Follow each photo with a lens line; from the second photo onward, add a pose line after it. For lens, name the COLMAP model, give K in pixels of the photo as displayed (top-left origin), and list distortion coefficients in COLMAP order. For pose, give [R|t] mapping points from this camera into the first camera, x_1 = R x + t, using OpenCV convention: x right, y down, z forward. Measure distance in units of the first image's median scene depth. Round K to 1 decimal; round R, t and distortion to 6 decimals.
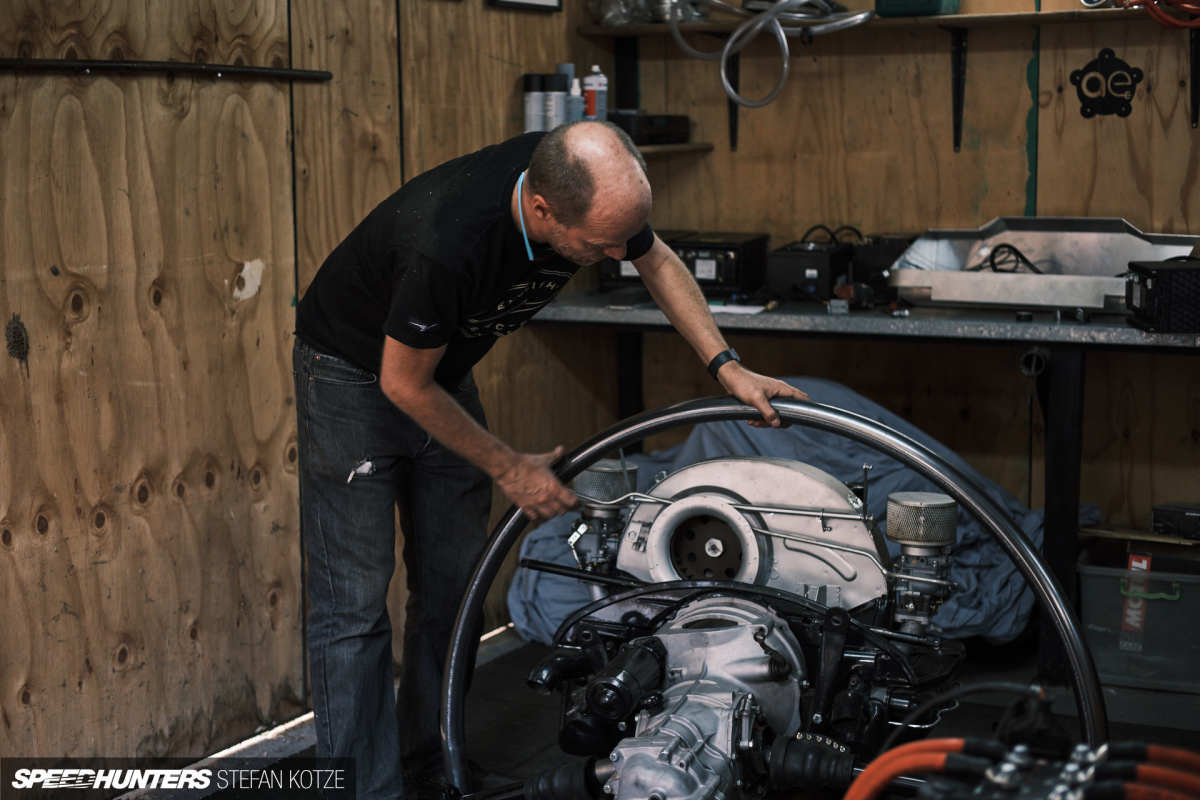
lens RADIAL K [[1873.6, 0, 600.0], [0, 1873.6, 400.0], [0, 0, 1]] dist [0.071403, -0.160867]
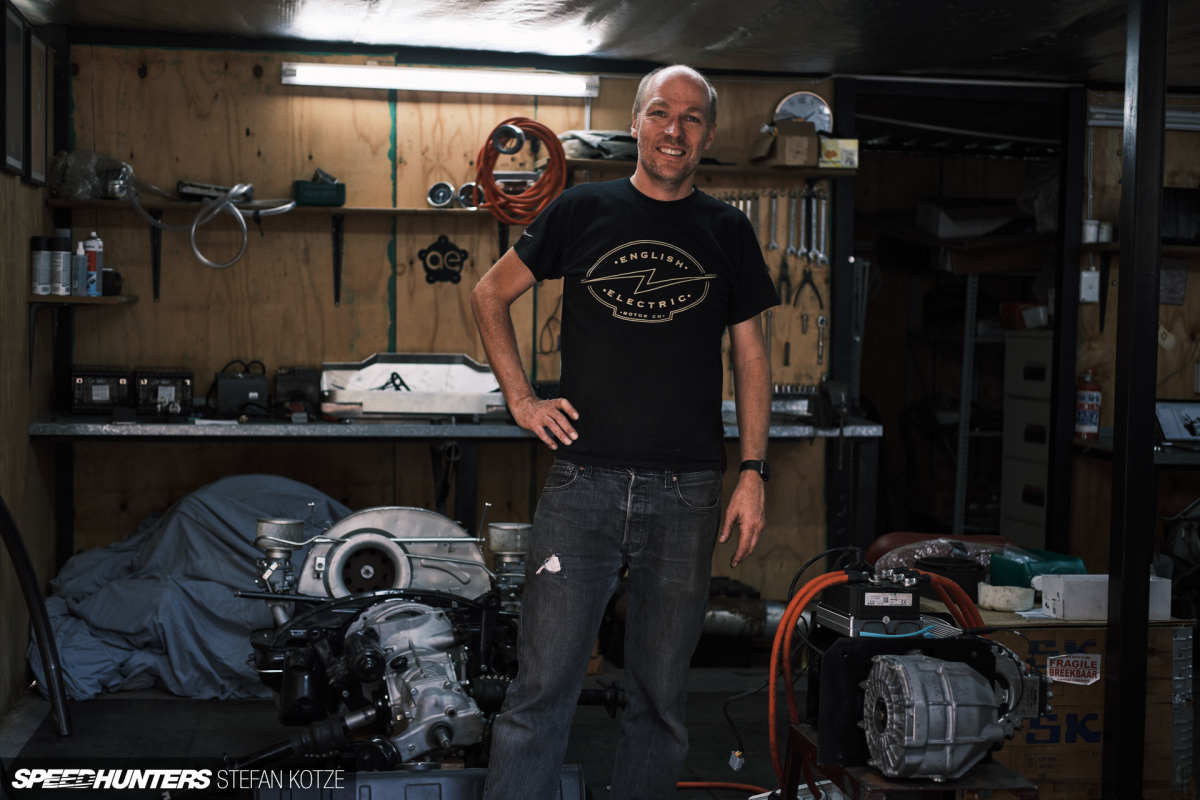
lens RADIAL K [[1873.6, 0, 600.0], [0, 1873.6, 400.0], [0, 0, 1]] dist [0.071403, -0.160867]
pose [[0.820795, -0.012171, 0.571093, -0.498858], [0.062542, 0.995677, -0.068668, 0.046655], [-0.567789, 0.092080, 0.818008, -0.238603]]
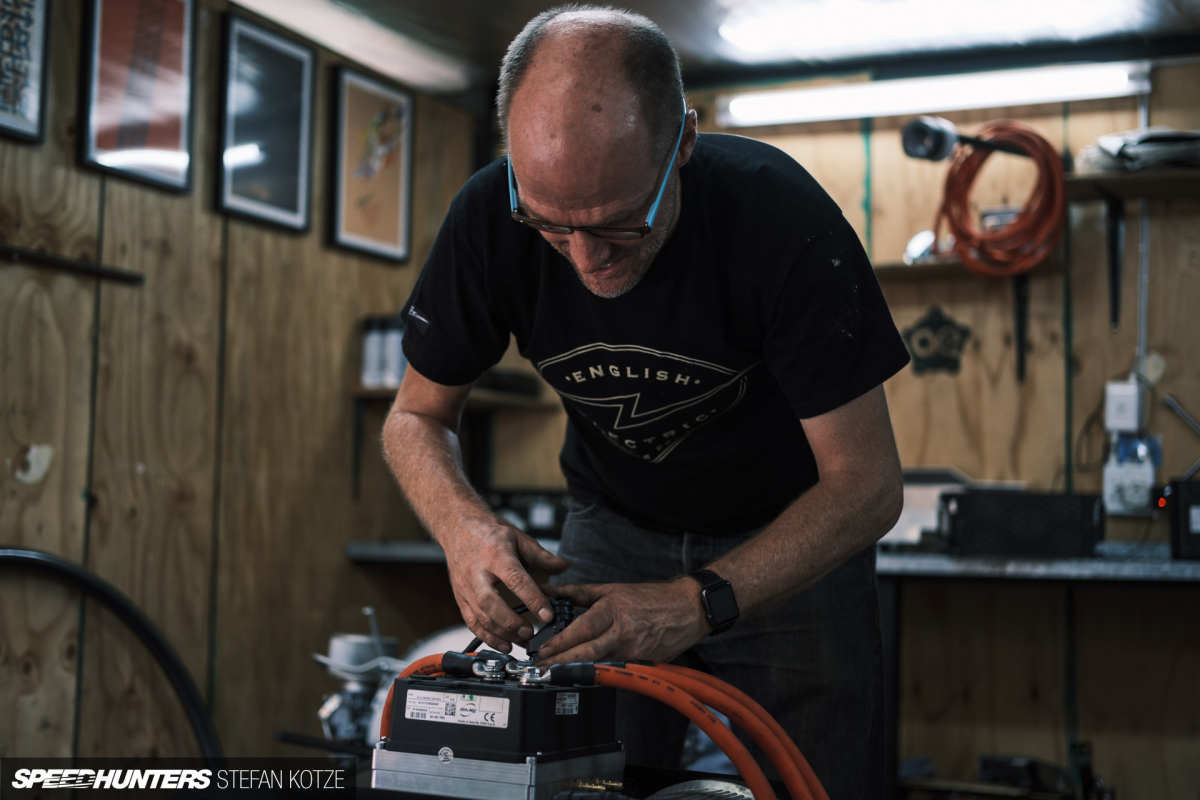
lens RADIAL K [[1873.6, 0, 600.0], [0, 1873.6, 400.0], [0, 0, 1]] dist [0.071403, -0.160867]
pose [[0.999685, 0.024616, -0.004891, 0.104974], [-0.025087, 0.974357, -0.223606, 0.106989], [-0.000738, 0.223658, 0.974667, 0.019517]]
